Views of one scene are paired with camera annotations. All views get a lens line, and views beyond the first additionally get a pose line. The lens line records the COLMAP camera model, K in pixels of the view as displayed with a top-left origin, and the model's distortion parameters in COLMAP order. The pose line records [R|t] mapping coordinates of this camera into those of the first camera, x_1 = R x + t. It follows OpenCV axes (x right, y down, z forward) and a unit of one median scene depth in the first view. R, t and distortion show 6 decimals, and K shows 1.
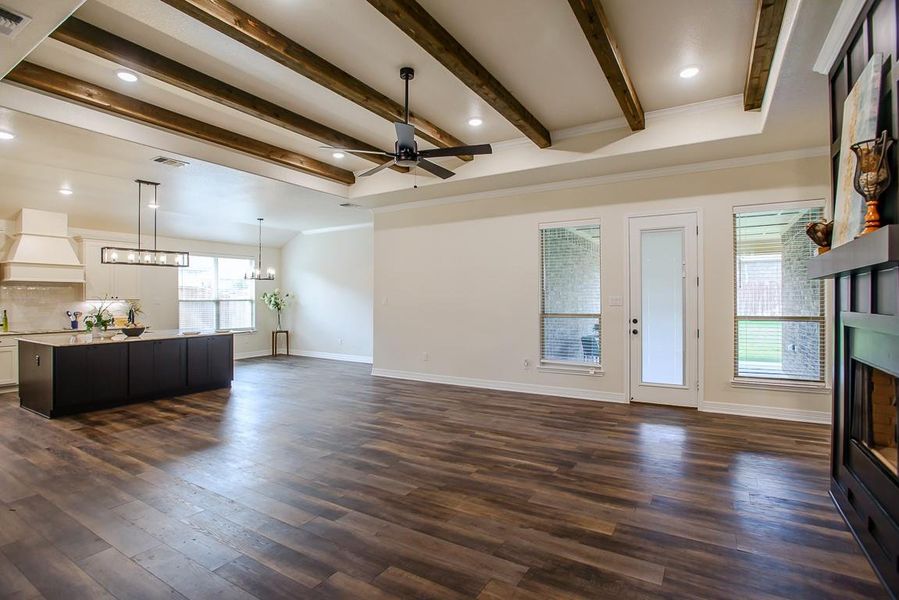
lens RADIAL K [[439.0, 0, 449.5], [0, 439.0, 300.0], [0, 0, 1]] dist [-0.050783, -0.000236]
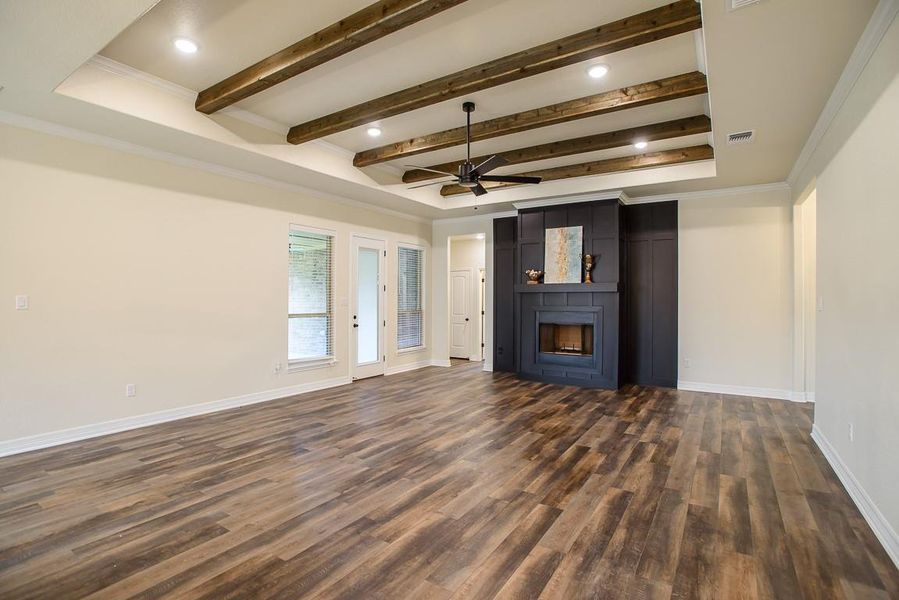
lens RADIAL K [[436.5, 0, 449.7], [0, 436.5, 295.6], [0, 0, 1]] dist [-0.044666, 0.001083]
pose [[0.031213, 0.011121, 0.999451, -1.237784], [-0.001690, 0.999937, -0.011074, -0.002286], [-0.999511, -0.001343, 0.031230, 0.993335]]
